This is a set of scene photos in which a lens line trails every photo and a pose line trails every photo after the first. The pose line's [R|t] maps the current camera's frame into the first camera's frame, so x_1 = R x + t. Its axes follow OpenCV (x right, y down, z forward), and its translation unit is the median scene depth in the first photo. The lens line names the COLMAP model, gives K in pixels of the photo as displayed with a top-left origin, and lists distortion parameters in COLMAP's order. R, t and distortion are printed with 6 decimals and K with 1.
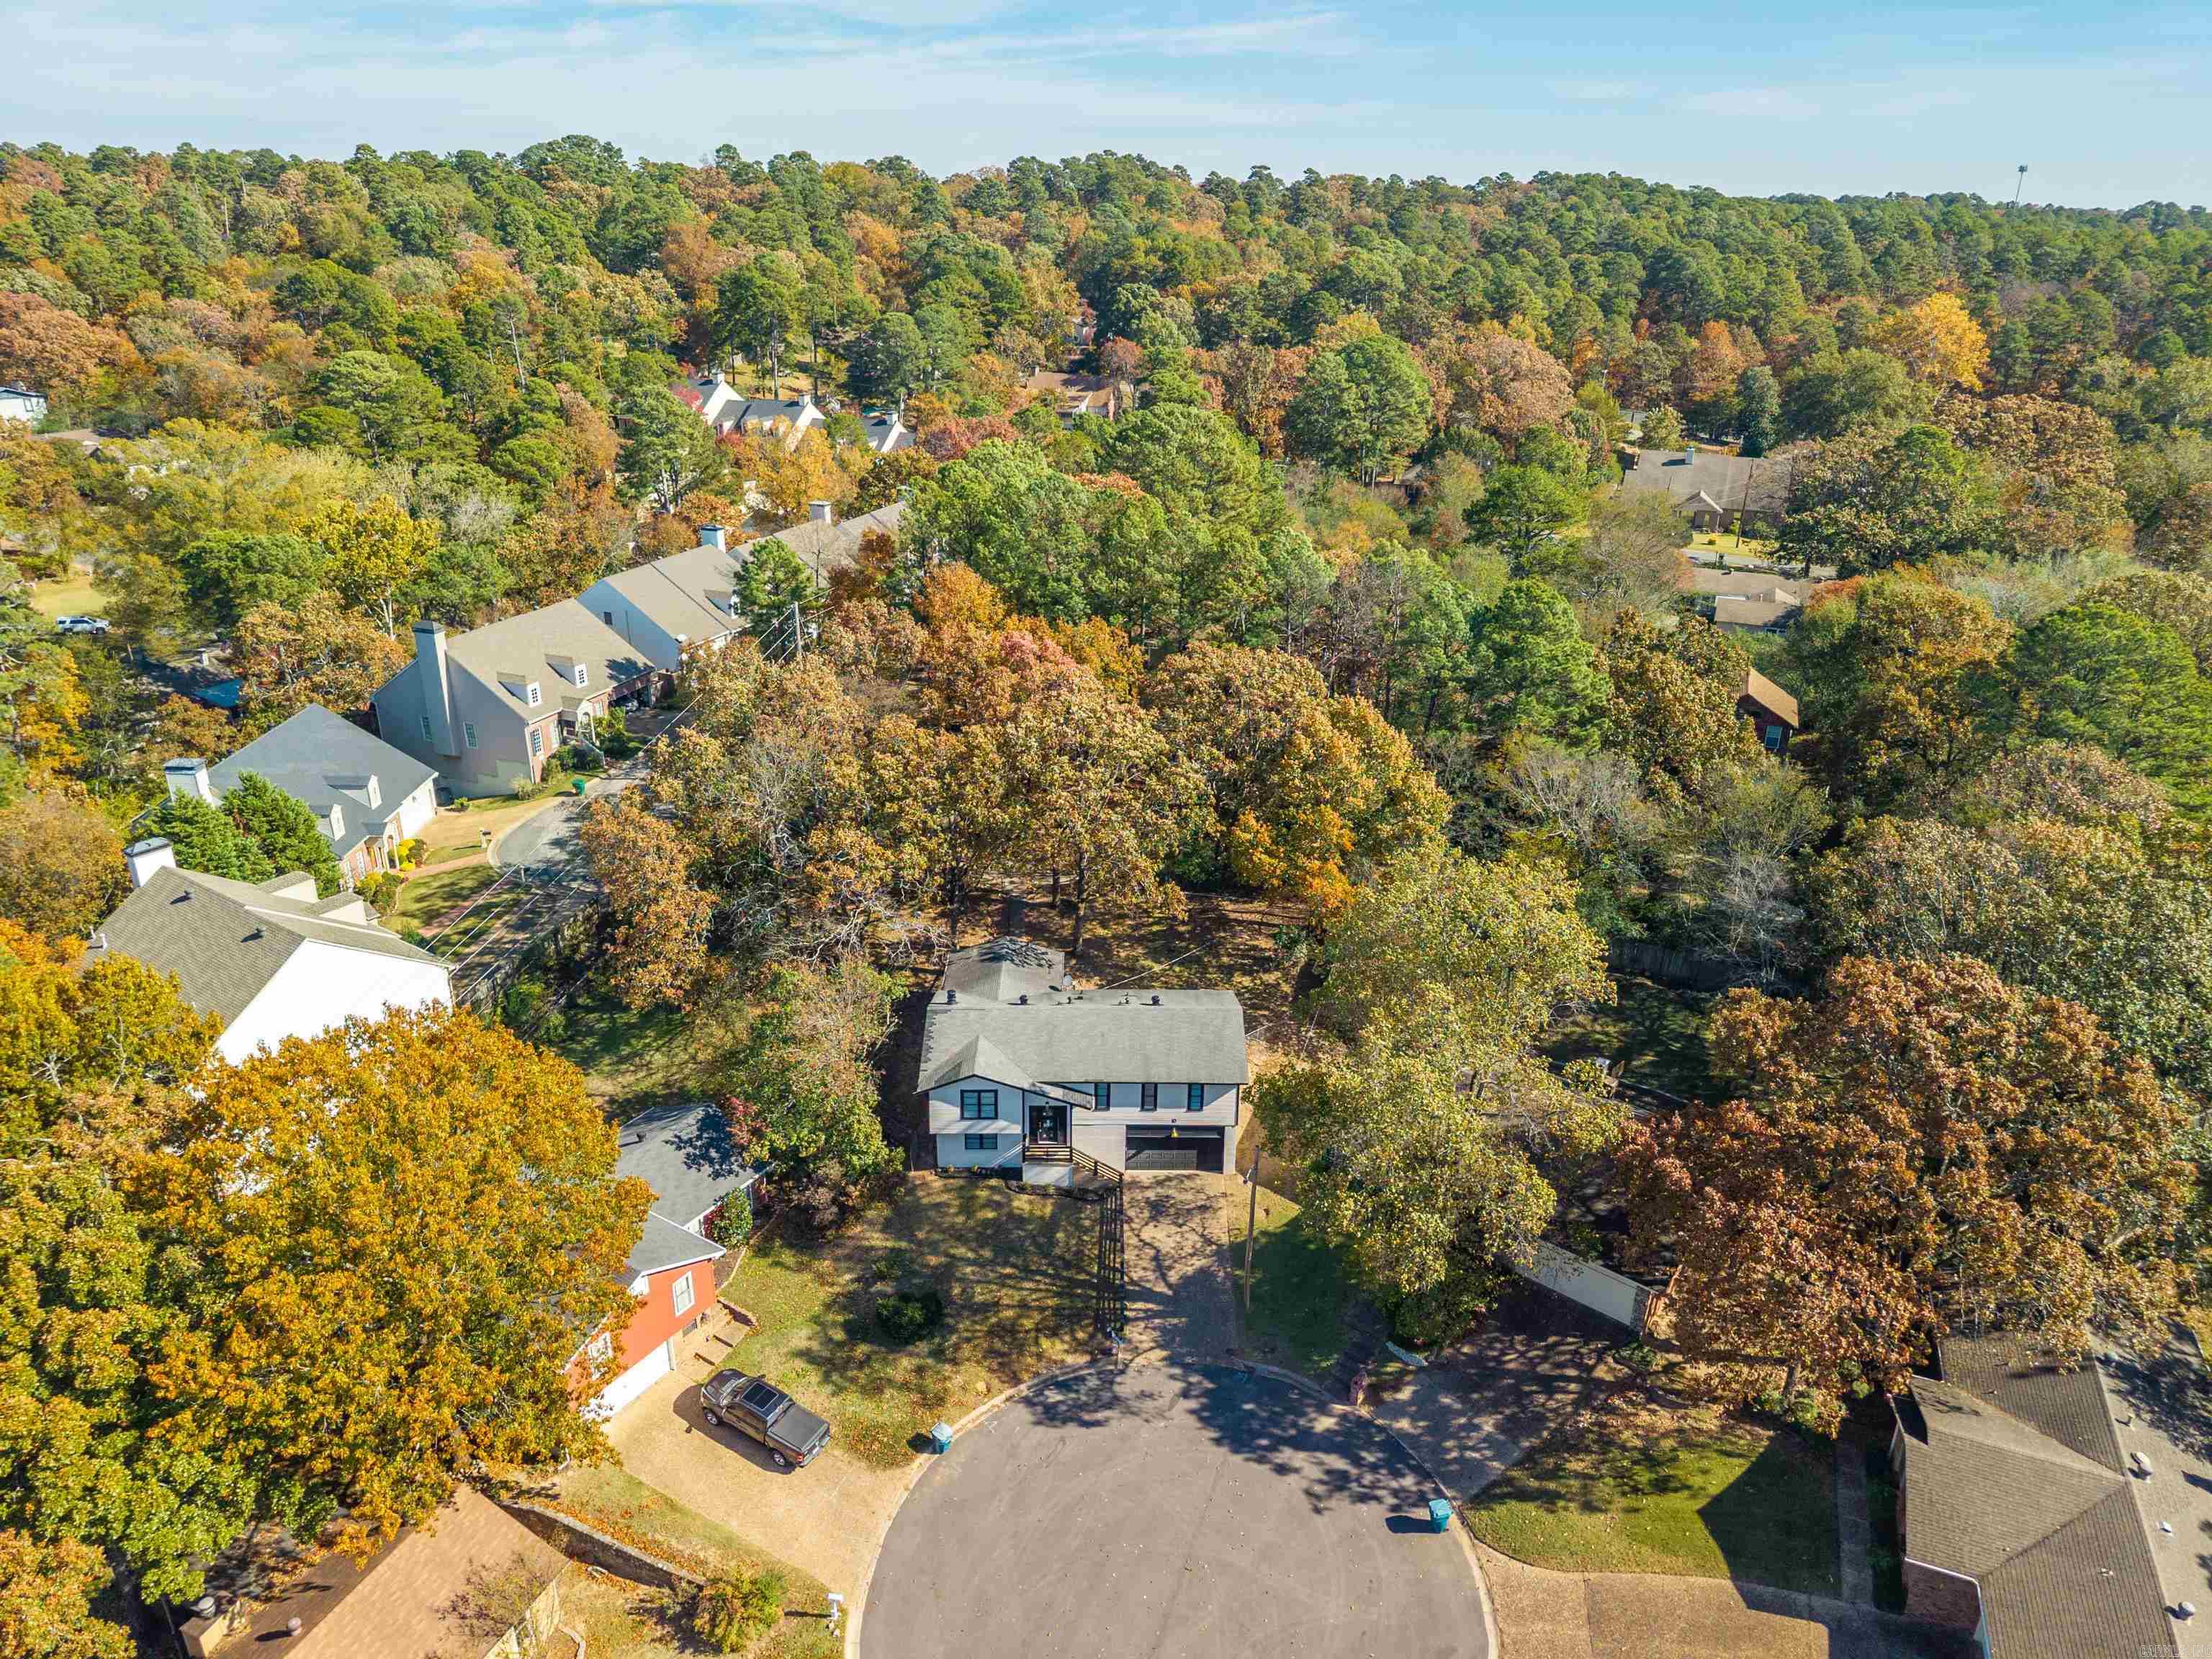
lens RADIAL K [[1527.3, 0, 1097.8], [0, 1527.3, 842.3], [0, 0, 1]] dist [0.016104, -0.018401]
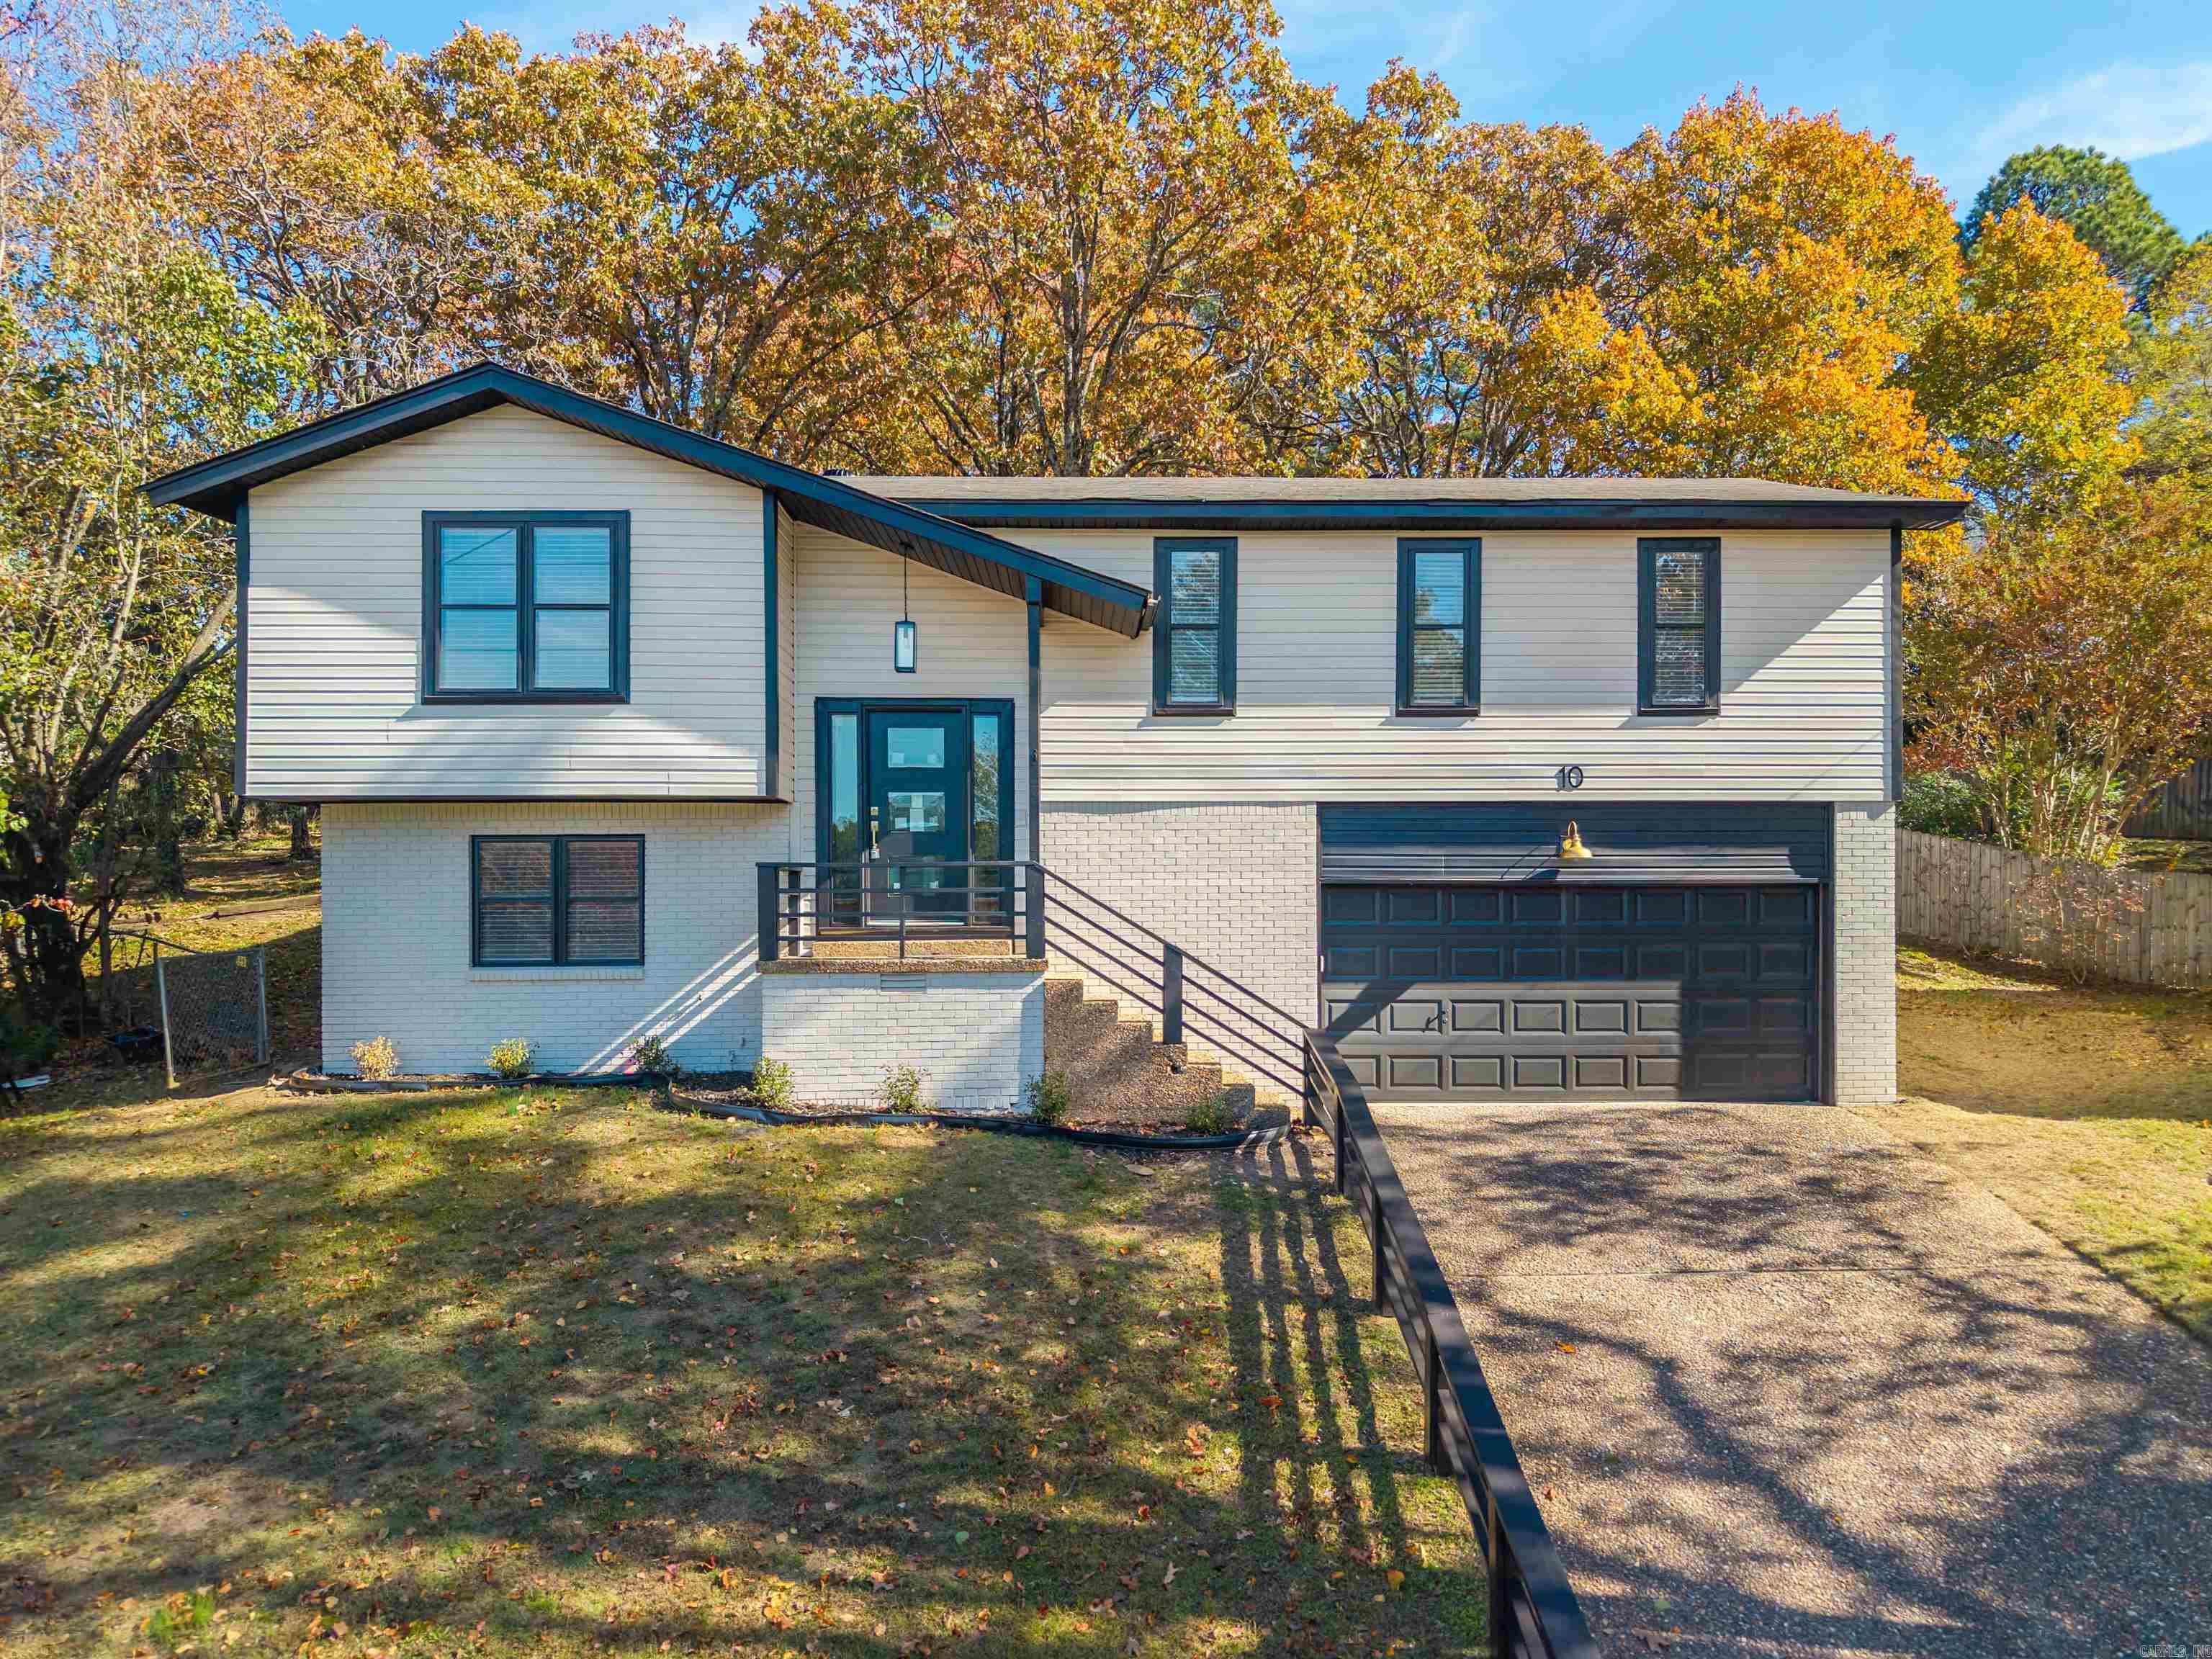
lens RADIAL K [[1527.3, 0, 1091.5], [0, 1527.3, 939.1], [0, 0, 1]] dist [0.016104, -0.018401]
pose [[0.999768, -0.008167, 0.019920, -0.014360], [0.015111, 0.925239, -0.379085, 0.274788], [-0.015335, 0.379298, 0.925148, 0.837752]]
